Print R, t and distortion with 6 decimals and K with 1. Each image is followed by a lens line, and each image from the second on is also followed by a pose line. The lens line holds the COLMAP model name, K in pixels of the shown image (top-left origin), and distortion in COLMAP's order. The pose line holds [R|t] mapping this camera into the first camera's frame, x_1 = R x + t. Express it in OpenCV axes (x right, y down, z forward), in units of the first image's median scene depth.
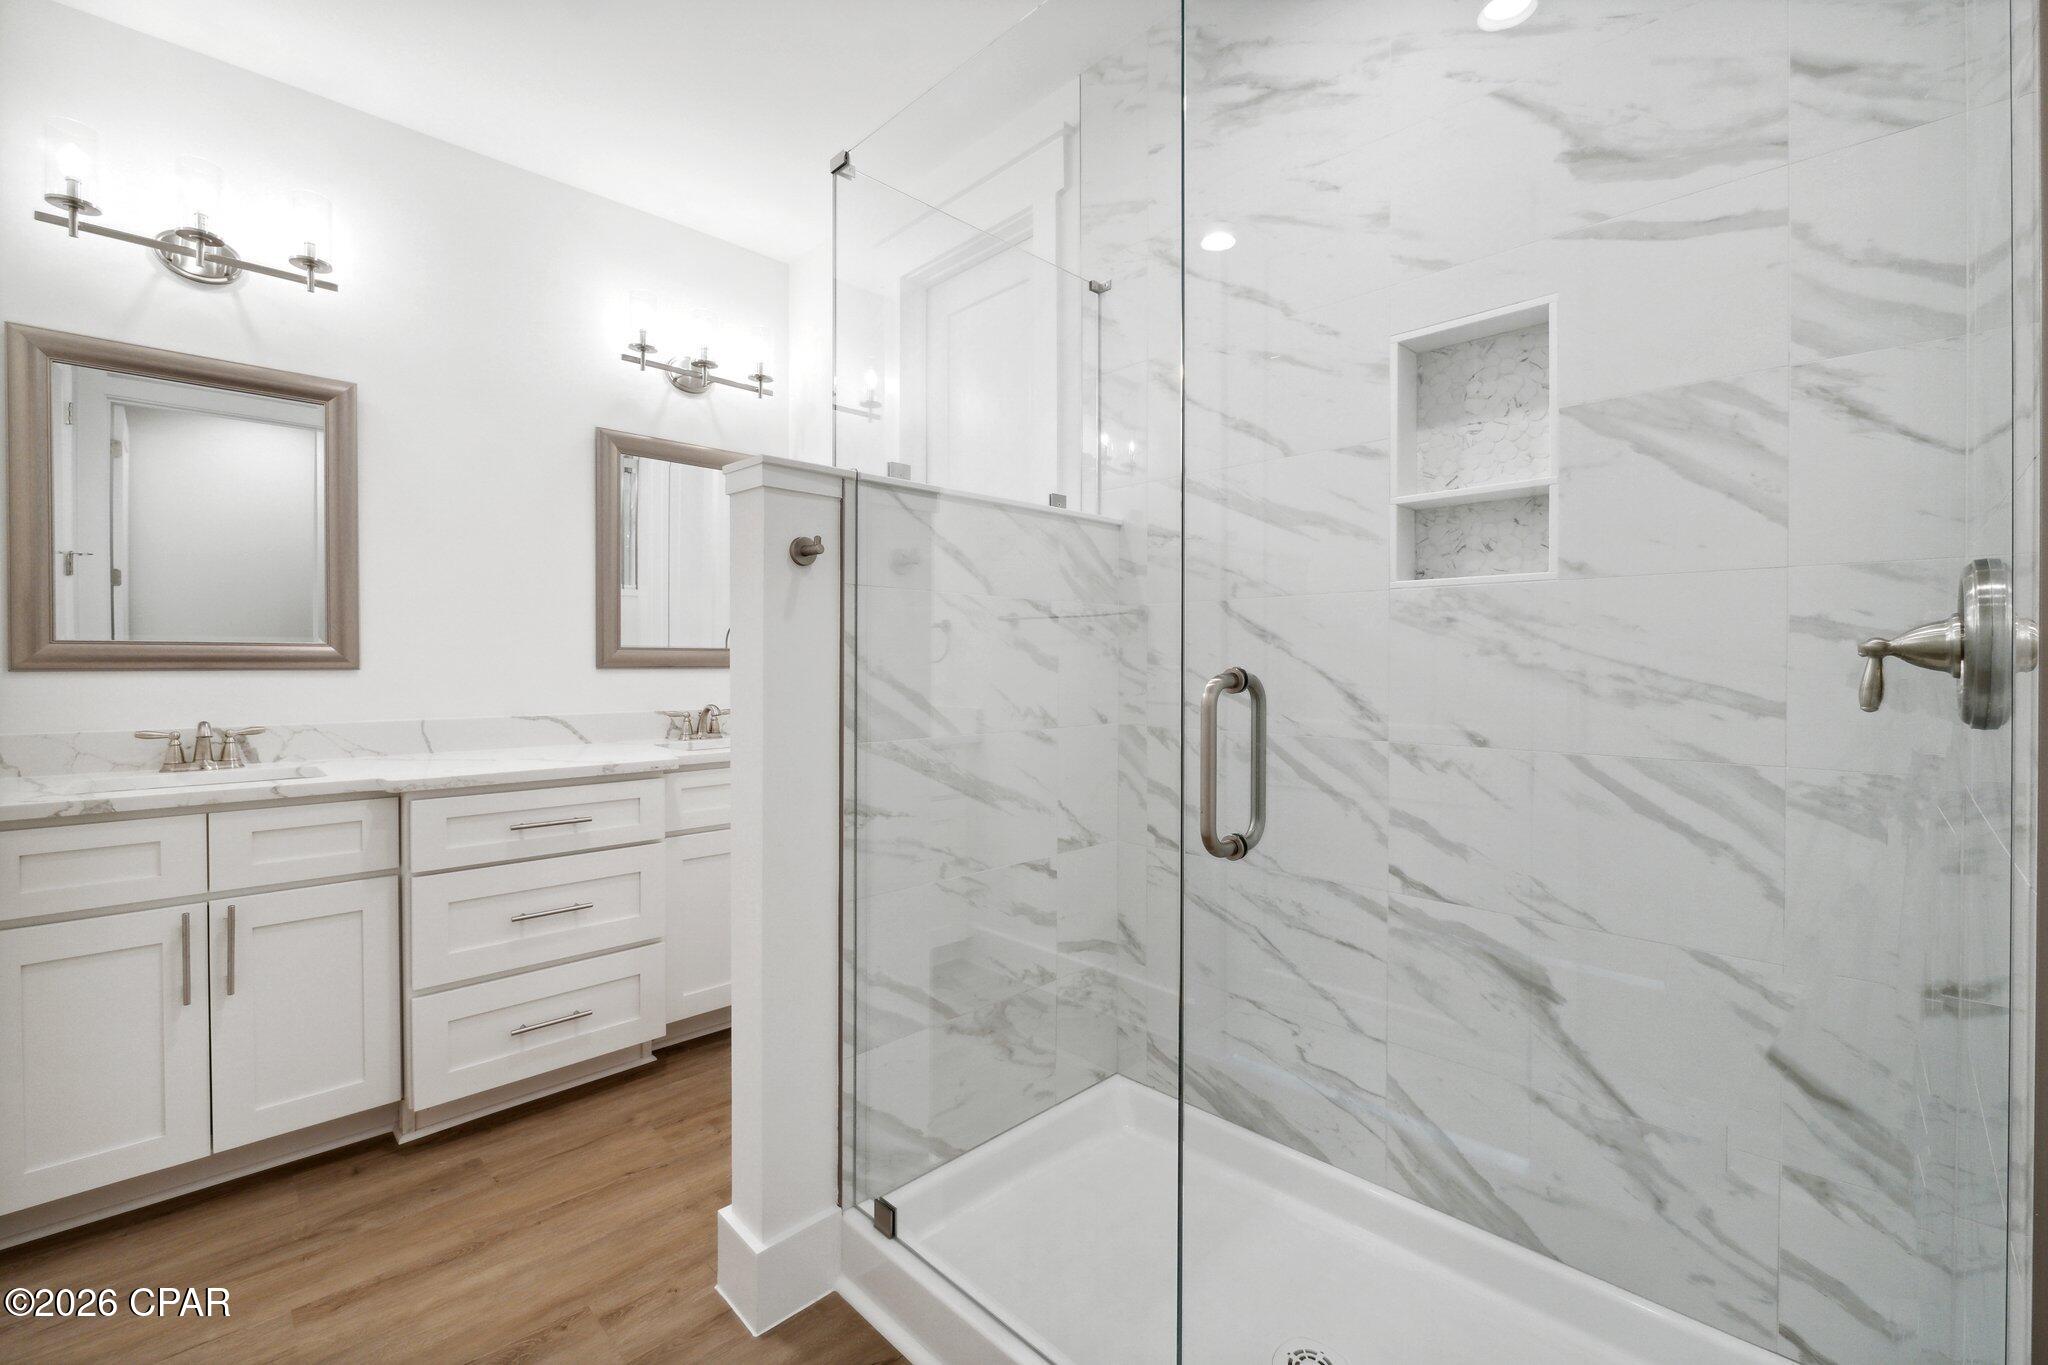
lens RADIAL K [[857.2, 0, 1030.0], [0, 857.2, 663.8], [0, 0, 1]] dist [-0.015106, -0.000025]
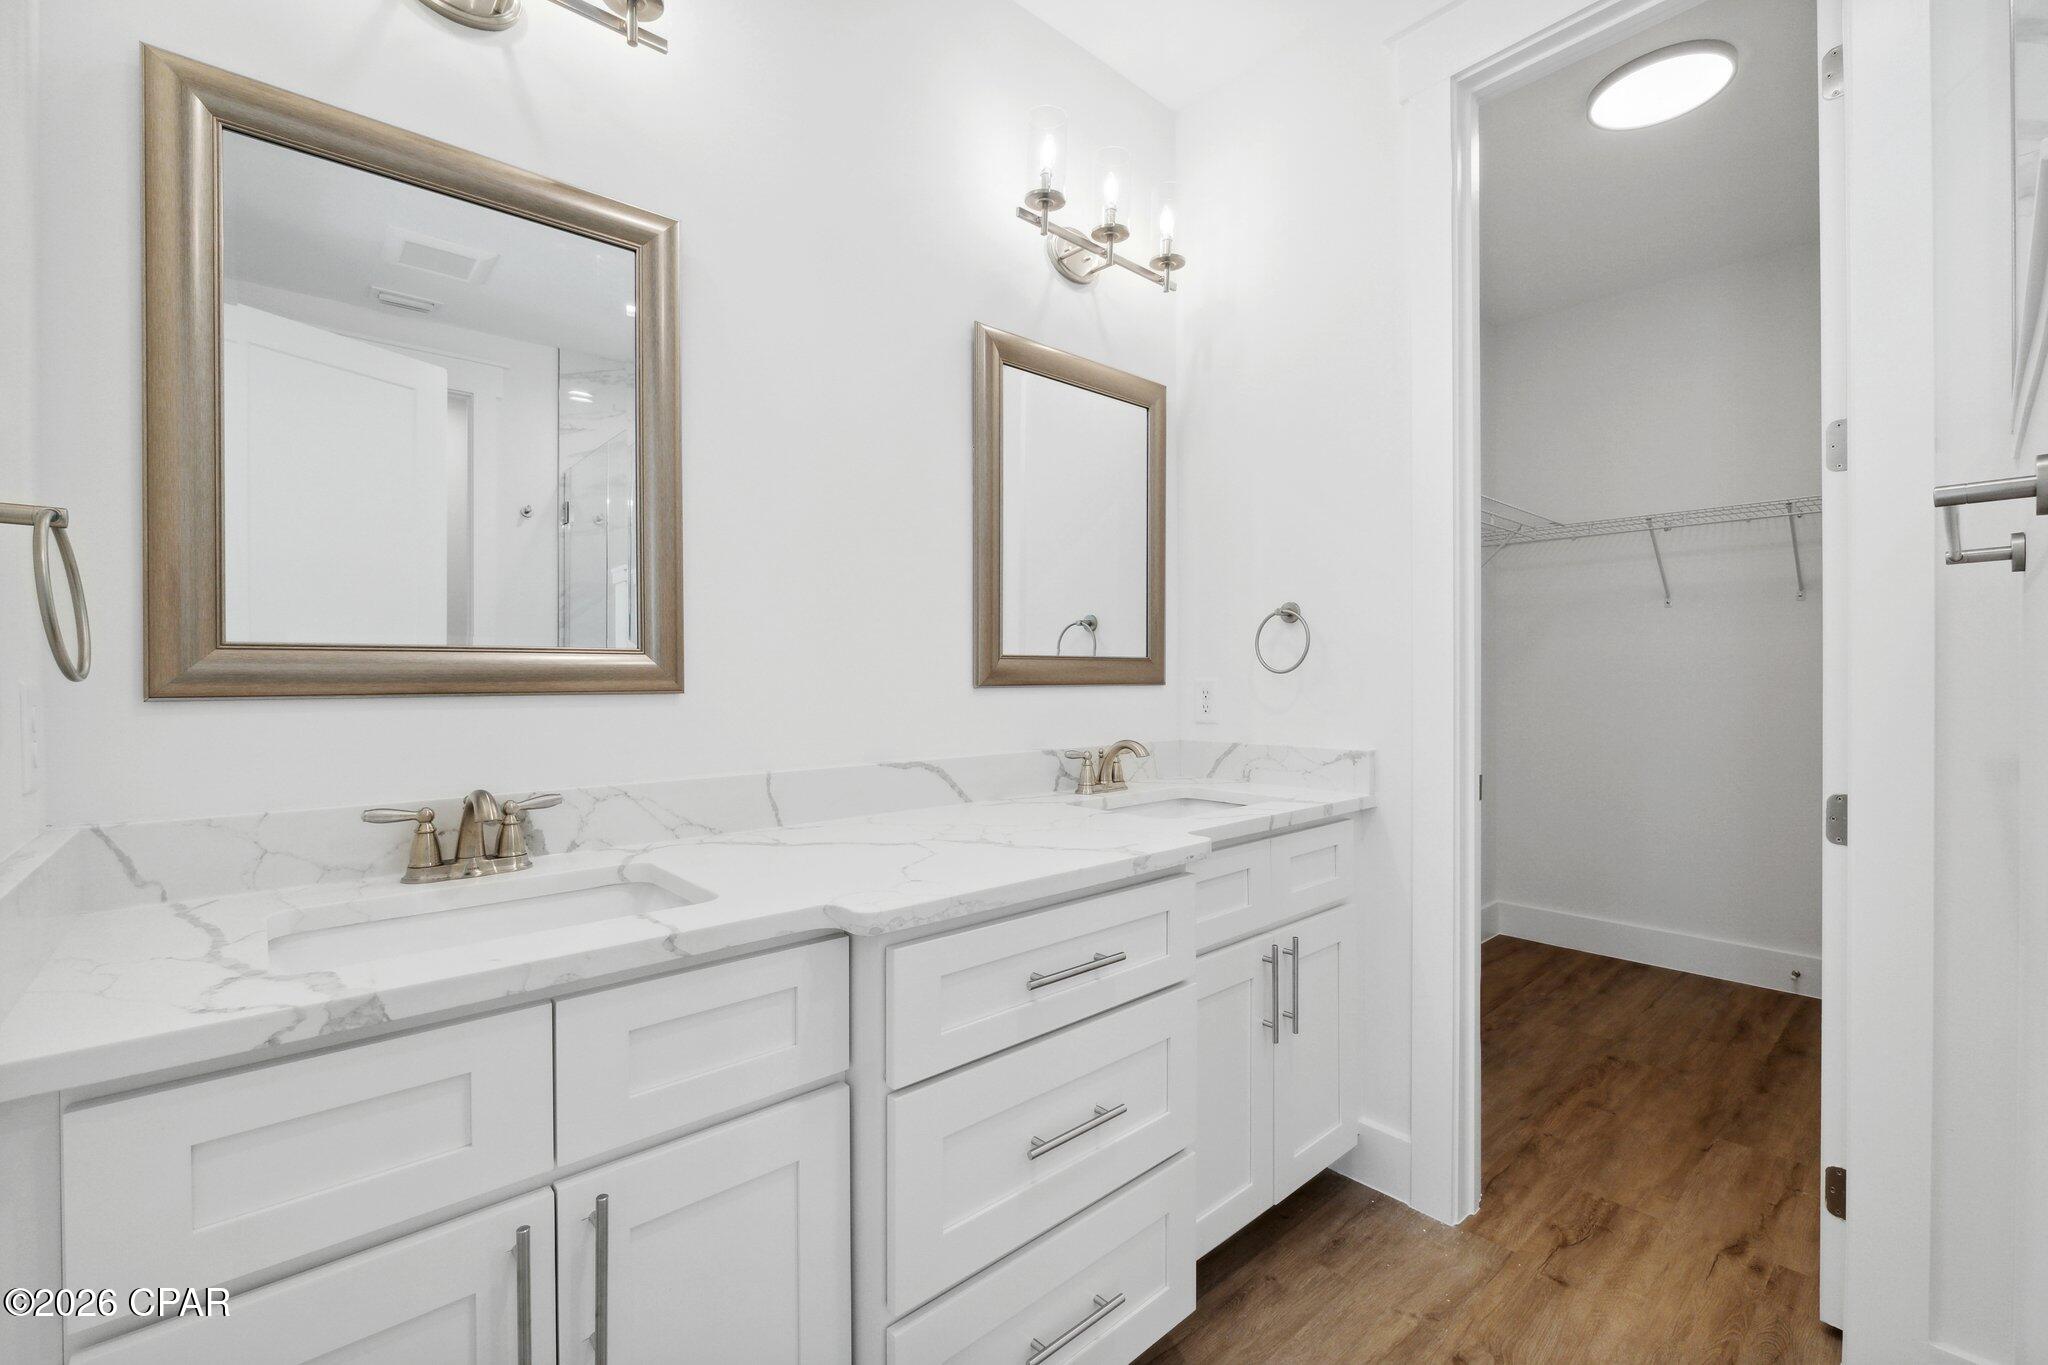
lens RADIAL K [[855.0, 0, 1018.8], [0, 855.0, 675.2], [0, 0, 1]] dist [-0.016830, 0.000365]
pose [[0.998488, -0.005771, -0.054659, -0.554378], [0.005624, 0.999980, -0.002841, -0.002833], [0.054675, 0.002530, 0.998501, 0.434550]]
